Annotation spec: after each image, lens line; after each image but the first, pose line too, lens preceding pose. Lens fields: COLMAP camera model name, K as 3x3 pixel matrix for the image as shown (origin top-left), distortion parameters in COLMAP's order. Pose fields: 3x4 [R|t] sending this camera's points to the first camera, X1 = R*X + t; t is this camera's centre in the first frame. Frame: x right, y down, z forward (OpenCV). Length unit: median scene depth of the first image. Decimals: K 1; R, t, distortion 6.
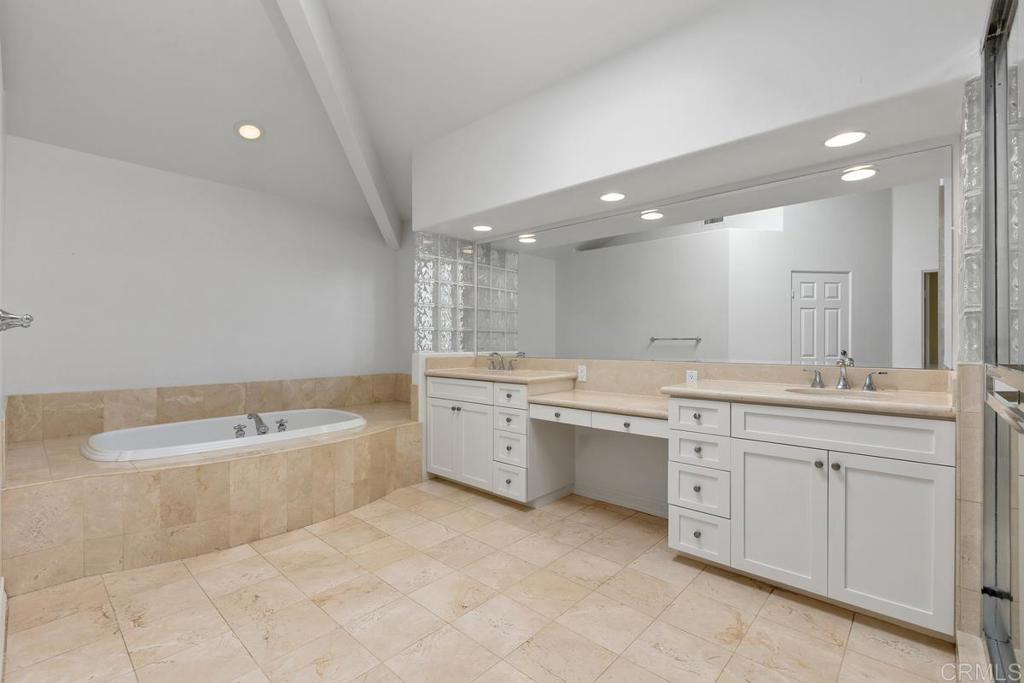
lens RADIAL K [[456.2, 0, 512.5], [0, 456.2, 340.8], [0, 0, 1]] dist [0.001196, 0.000482]
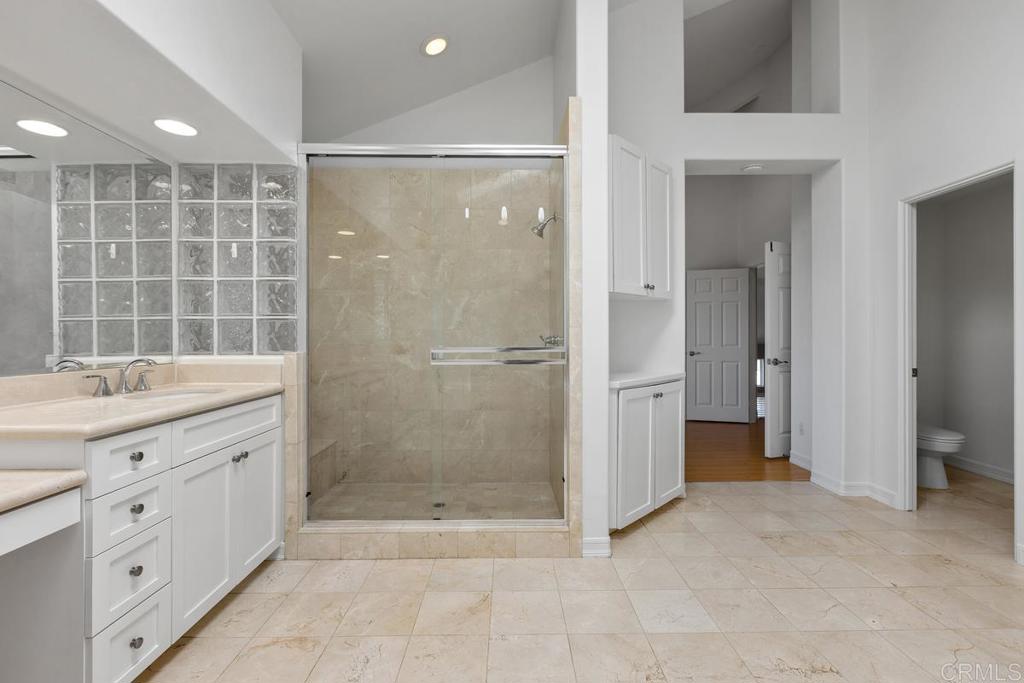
lens RADIAL K [[456.2, 0, 513.0], [0, 456.2, 339.1], [0, 0, 1]] dist [0.001196, 0.000482]
pose [[-0.682380, -0.000781, 0.730997, -0.431973], [0.002712, 0.999990, 0.003601, 0.000441], [-0.730993, 0.004439, -0.682371, 1.086436]]
